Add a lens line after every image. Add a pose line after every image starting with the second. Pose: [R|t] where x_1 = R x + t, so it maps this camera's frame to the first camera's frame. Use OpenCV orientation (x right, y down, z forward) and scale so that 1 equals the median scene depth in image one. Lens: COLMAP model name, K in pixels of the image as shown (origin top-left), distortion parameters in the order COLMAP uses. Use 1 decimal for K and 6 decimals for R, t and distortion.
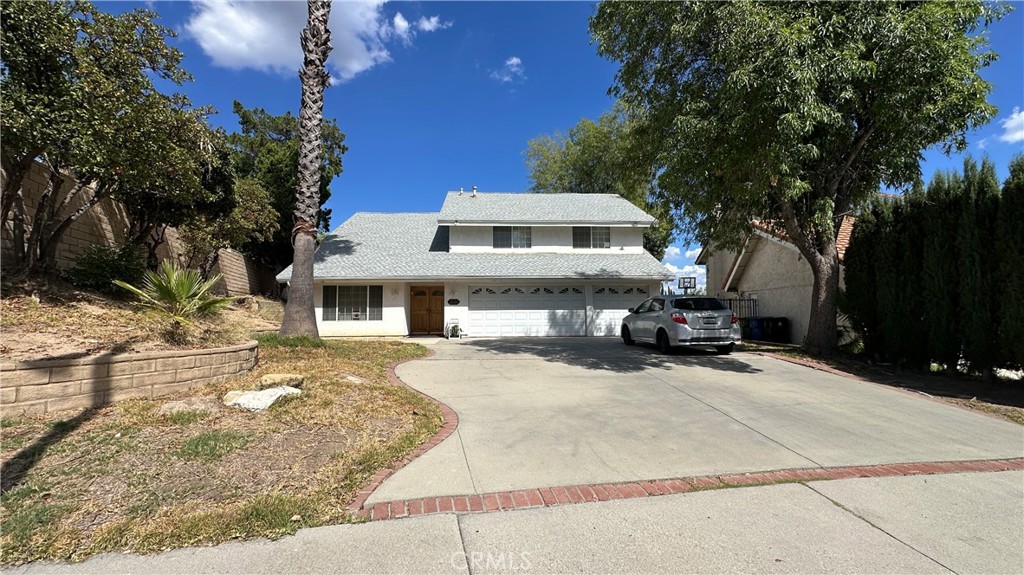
lens RADIAL K [[406.1, 0, 510.7], [0, 406.1, 286.6], [0, 0, 1]] dist [-0.004780, 0.000467]
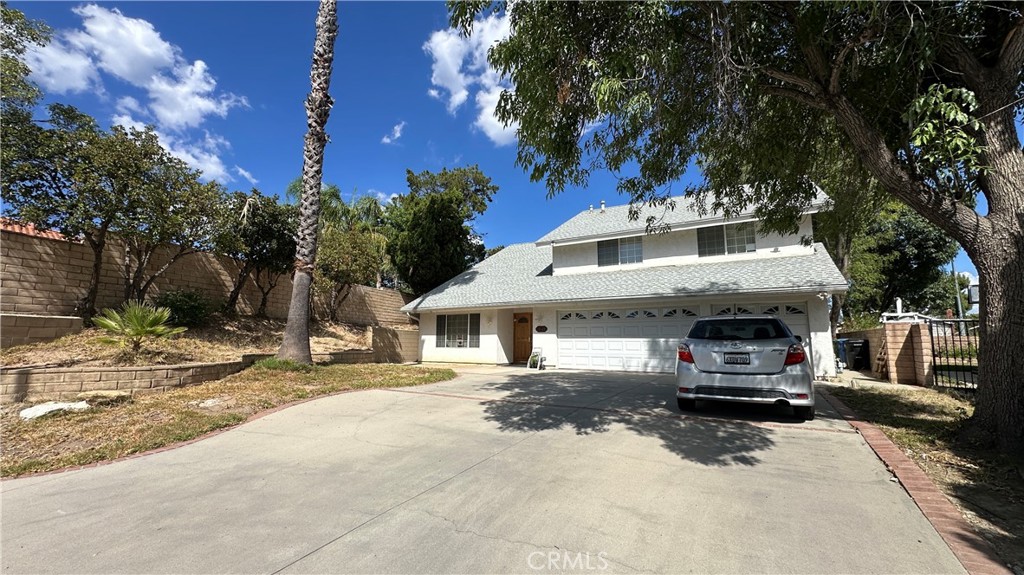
lens RADIAL K [[406.1, 0, 510.7], [0, 406.1, 286.6], [0, 0, 1]] dist [-0.004780, 0.000467]
pose [[0.826227, -0.066316, -0.559420, 0.327011], [0.028610, 0.996705, -0.075897, 0.009969], [0.562610, 0.046703, 0.825402, 0.200036]]
